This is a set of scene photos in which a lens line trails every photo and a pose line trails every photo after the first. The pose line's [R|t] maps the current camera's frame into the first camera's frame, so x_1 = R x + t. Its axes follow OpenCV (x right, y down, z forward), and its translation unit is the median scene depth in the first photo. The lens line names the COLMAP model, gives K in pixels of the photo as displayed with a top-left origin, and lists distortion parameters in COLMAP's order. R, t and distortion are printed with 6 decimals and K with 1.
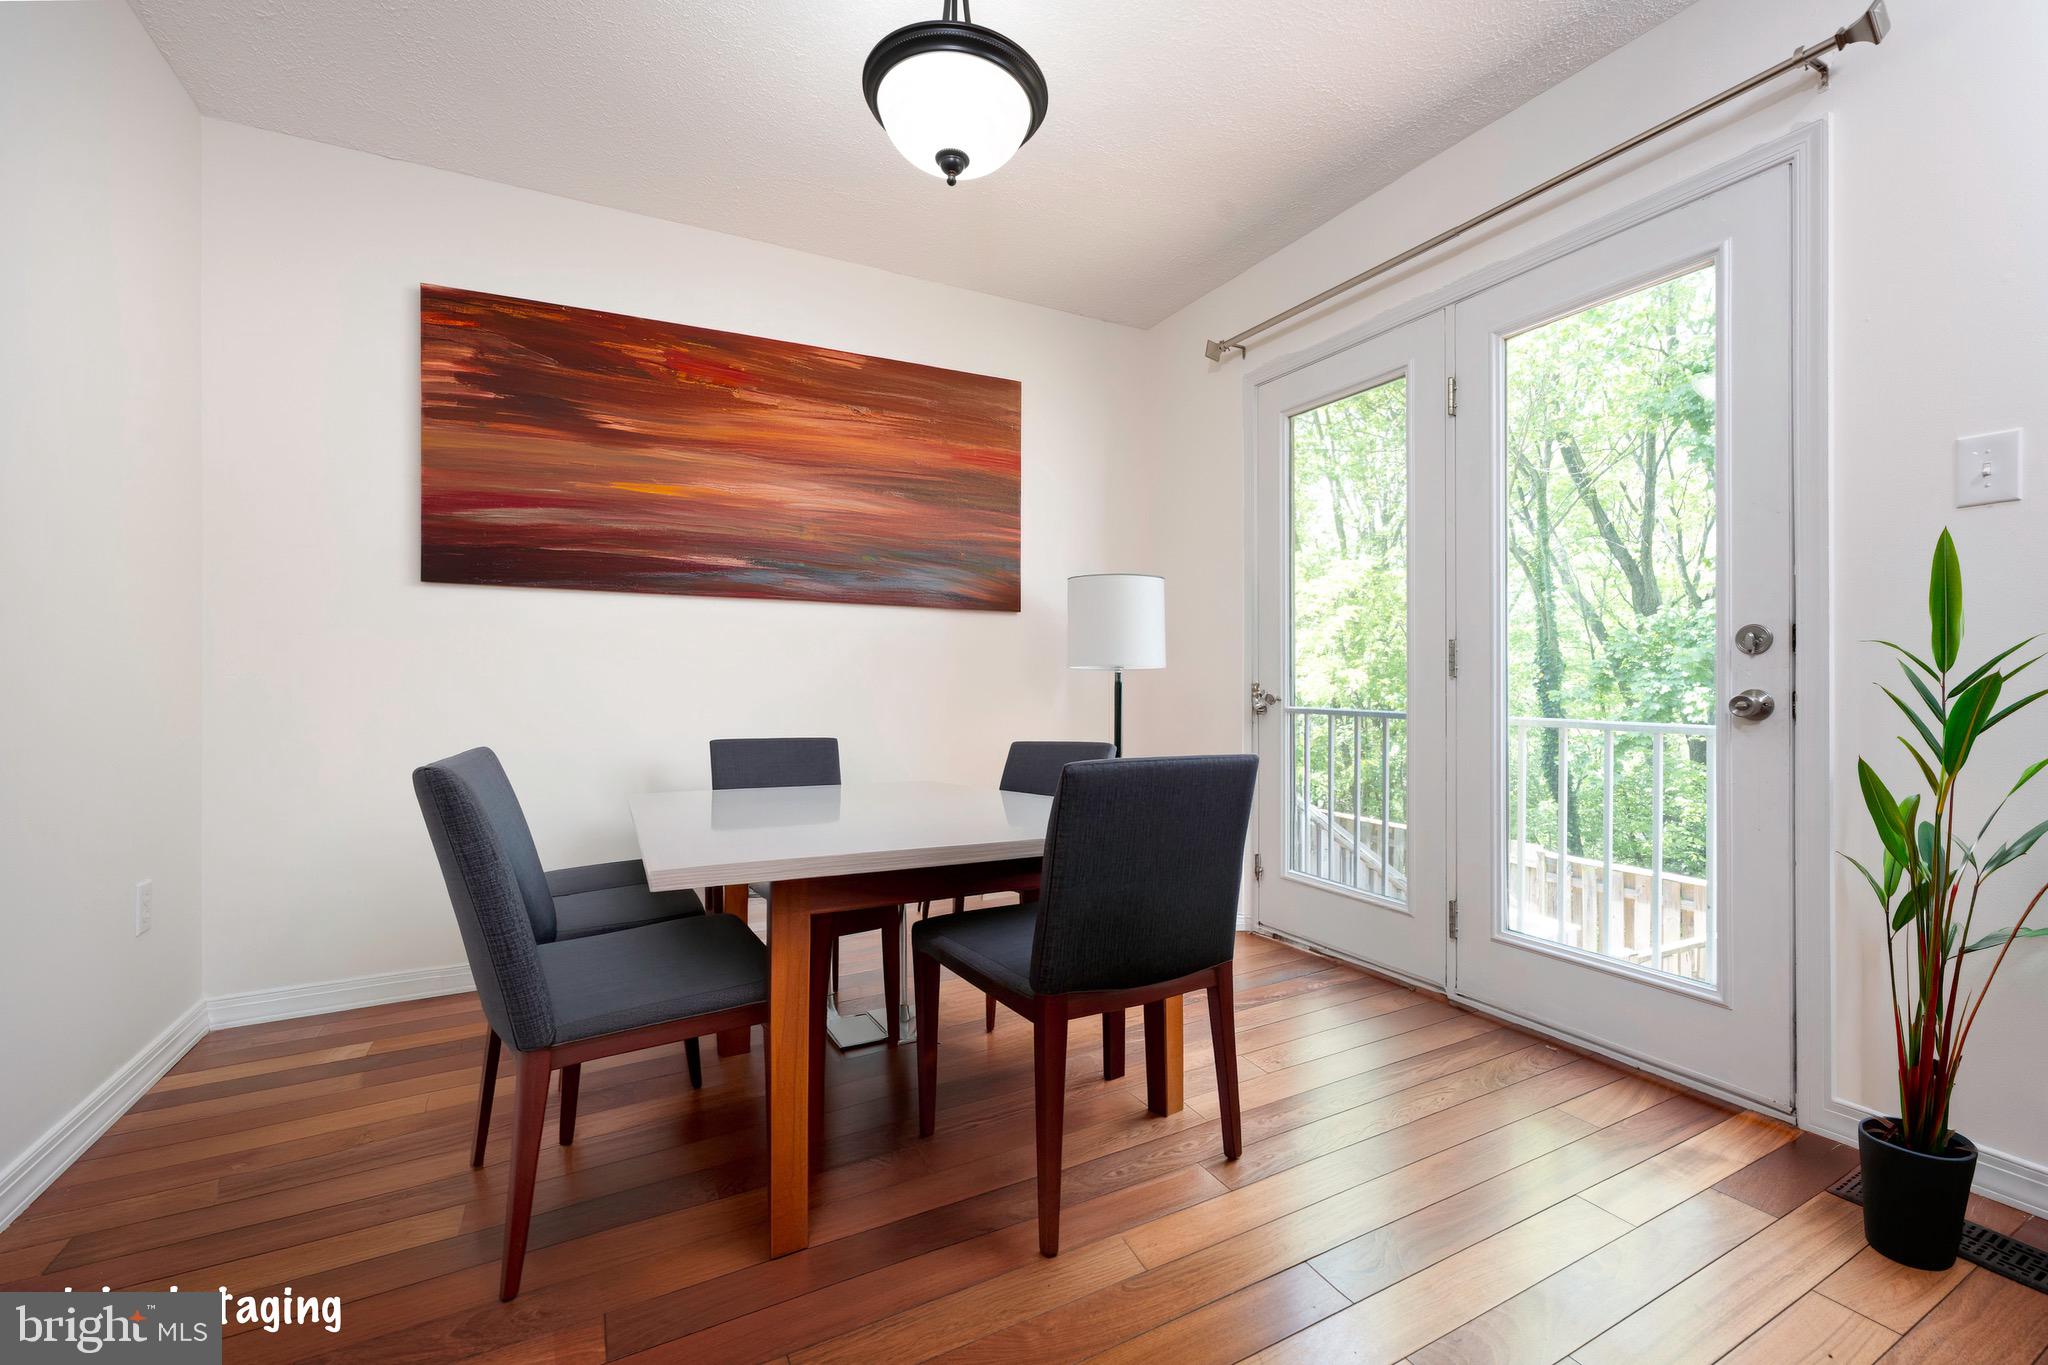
lens RADIAL K [[873.1, 0, 1032.5], [0, 873.1, 680.1], [0, 0, 1]] dist [-0.000201, 0.000070]
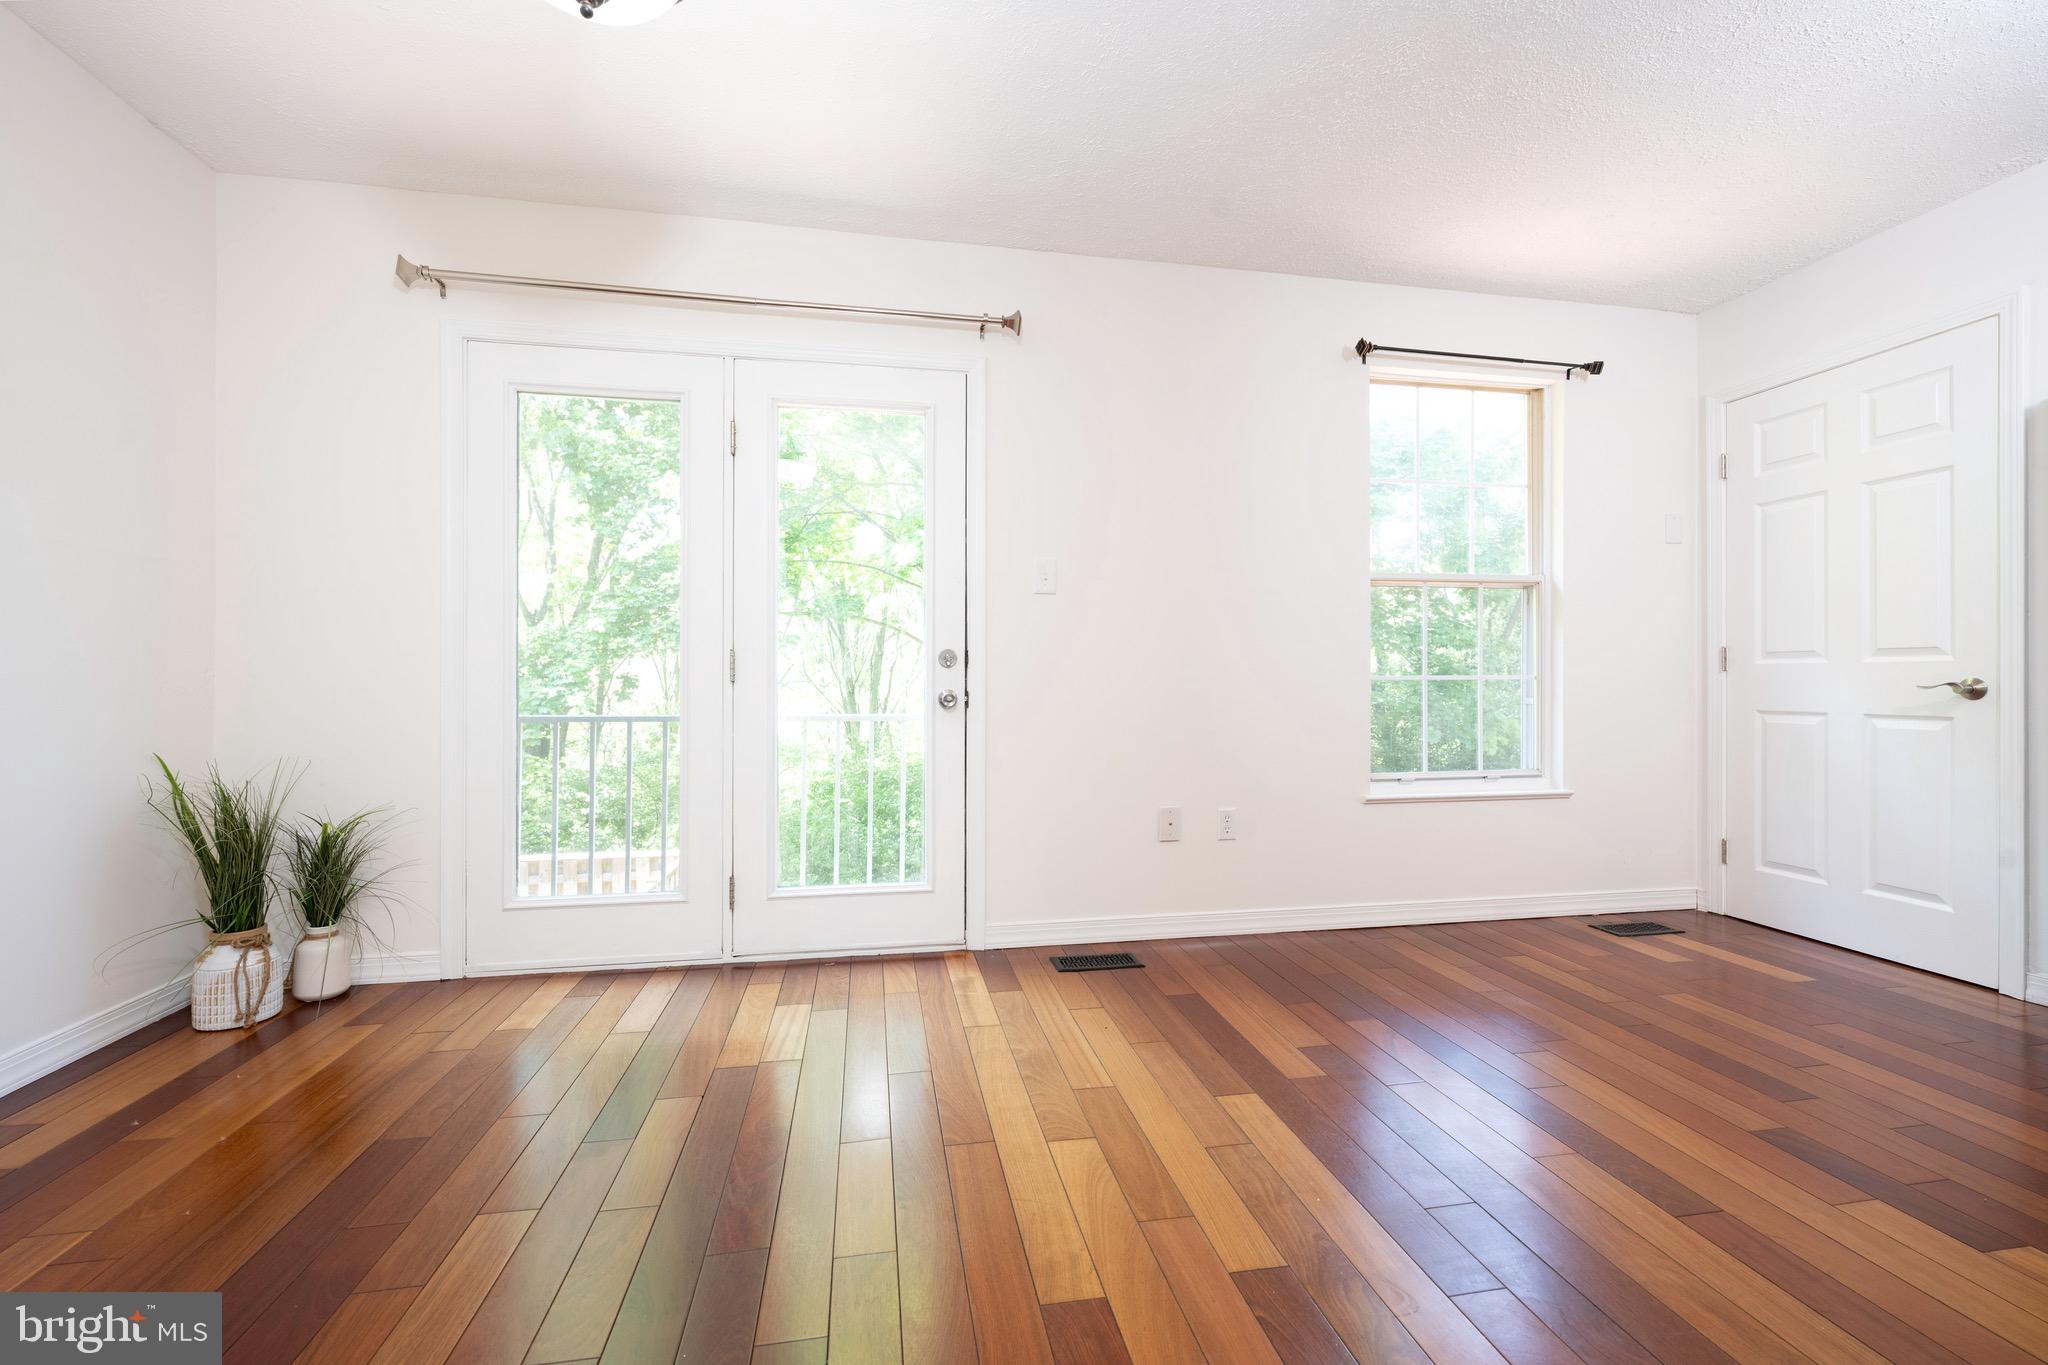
lens RADIAL K [[846.0, 0, 1032.3], [0, 846.0, 683.8], [0, 0, 1]] dist [-0.000369, -0.001191]
pose [[0.285979, -0.001894, 0.958234, -0.530016], [0.005375, 0.999985, 0.000372, 0.001374], [-0.958221, 0.005044, 0.285985, 0.340379]]
